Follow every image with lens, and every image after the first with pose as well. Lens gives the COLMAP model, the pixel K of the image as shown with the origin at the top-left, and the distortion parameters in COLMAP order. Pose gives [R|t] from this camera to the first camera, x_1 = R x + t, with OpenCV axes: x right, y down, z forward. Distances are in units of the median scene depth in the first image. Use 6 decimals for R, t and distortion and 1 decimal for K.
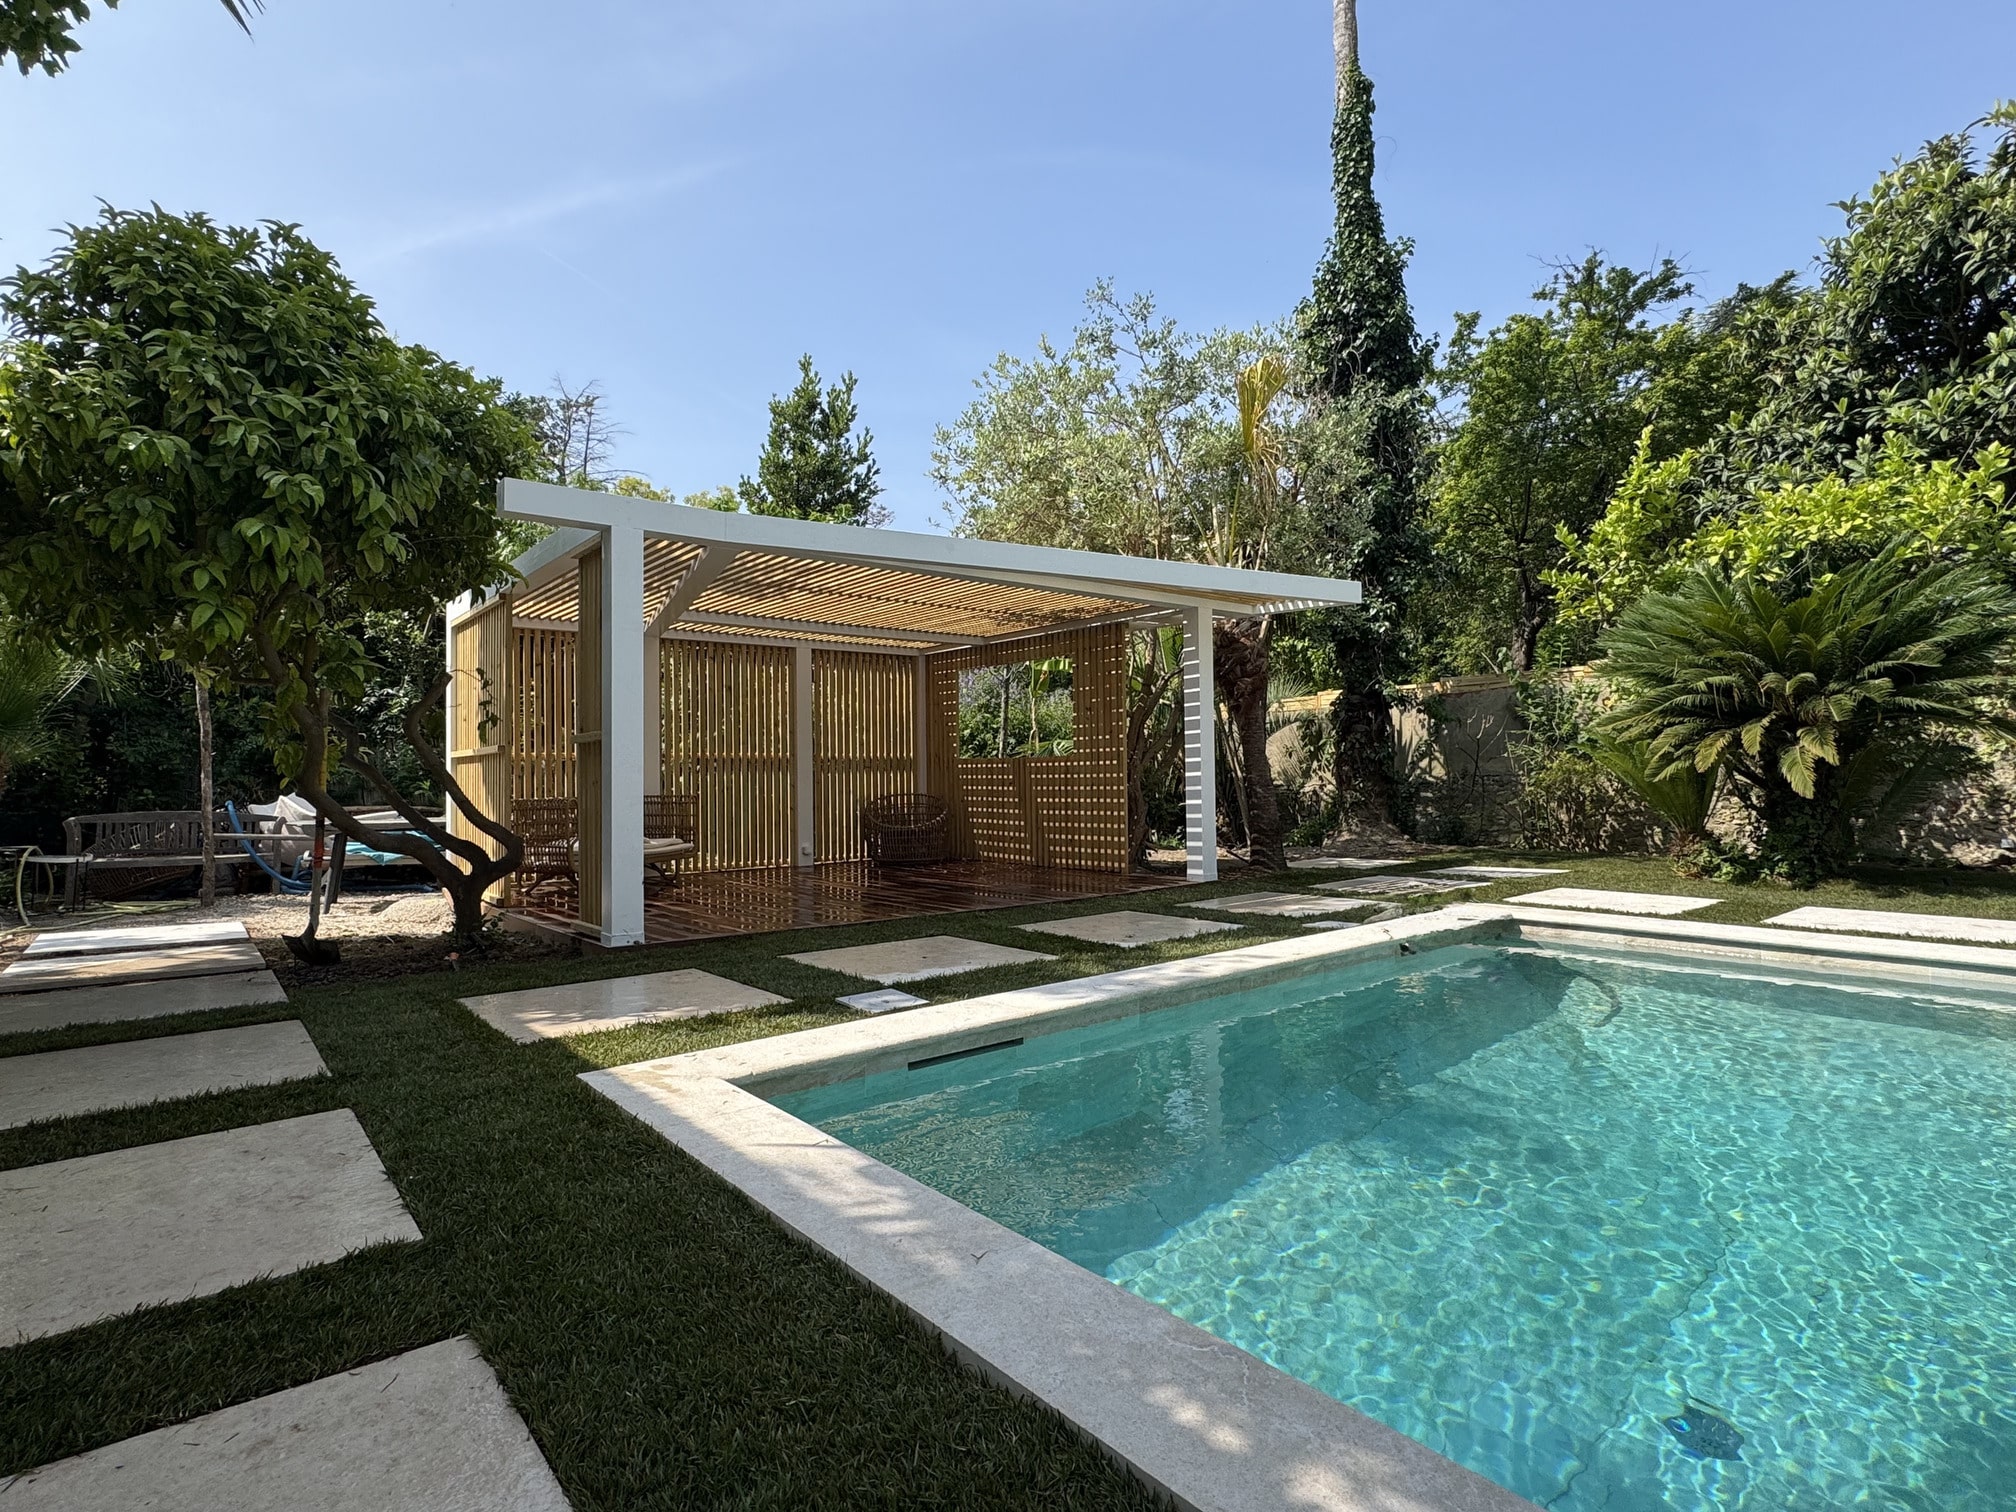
lens RADIAL K [[1021.8, 0, 1001.2], [0, 1021.8, 766.4], [0, 0, 1]] dist [-0.001187, -0.000791]
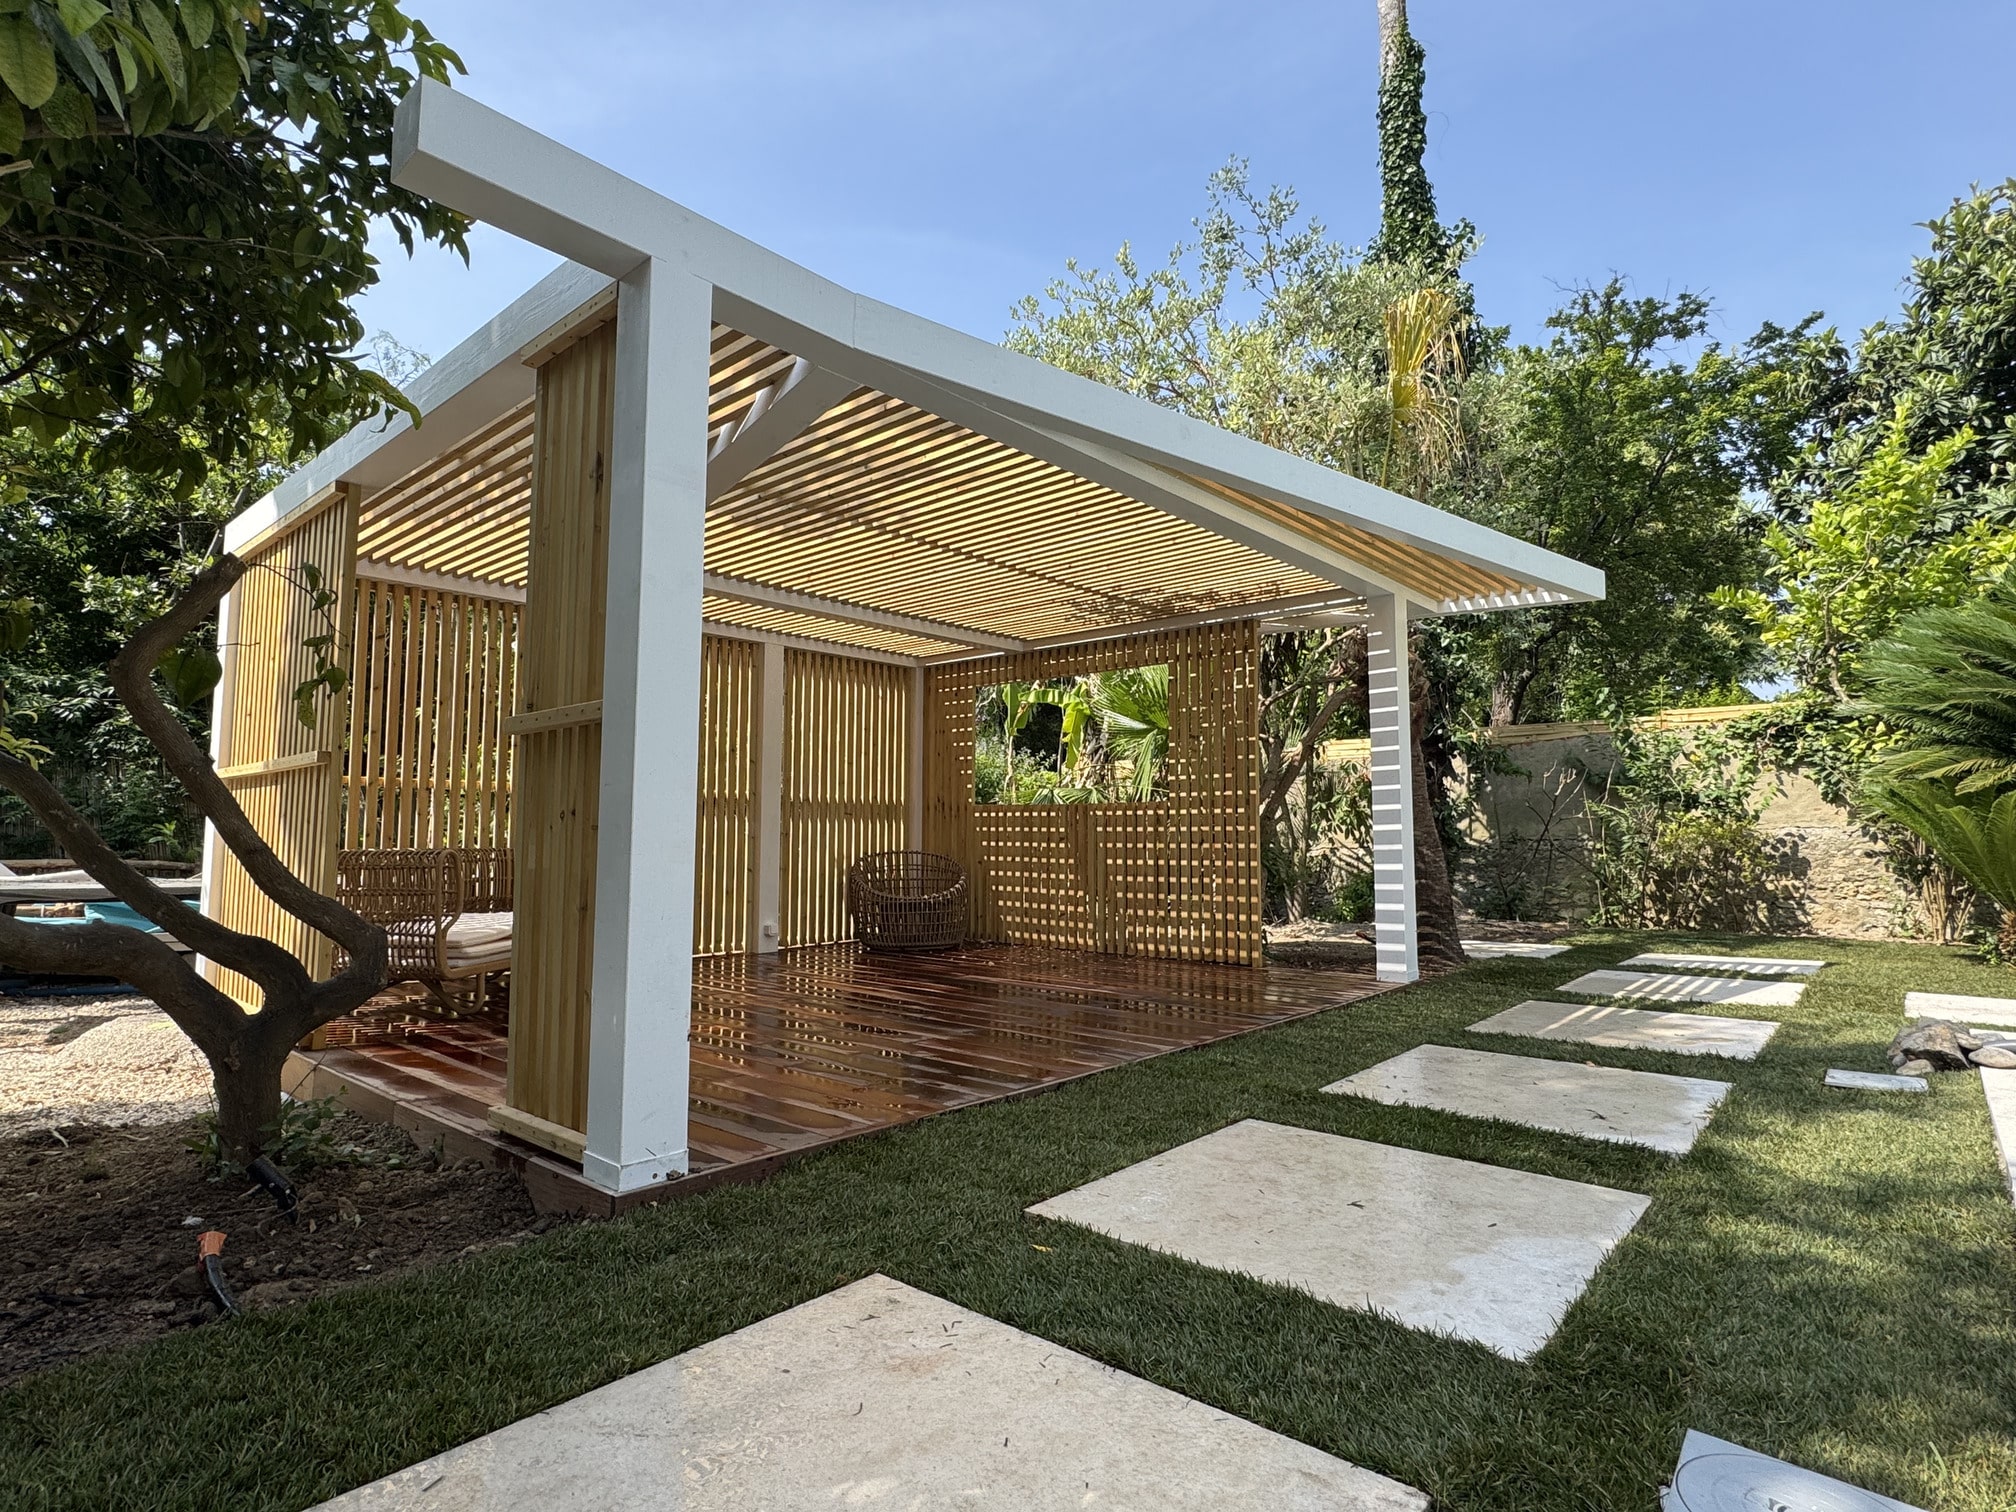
lens RADIAL K [[1021.8, 0, 1001.2], [0, 1021.8, 766.4], [0, 0, 1]] dist [-0.001187, -0.000791]
pose [[0.985597, 0.027542, 0.166855, -0.142251], [-0.017345, 0.997909, -0.062264, 0.010272], [-0.168221, 0.058473, 0.984014, 0.255421]]
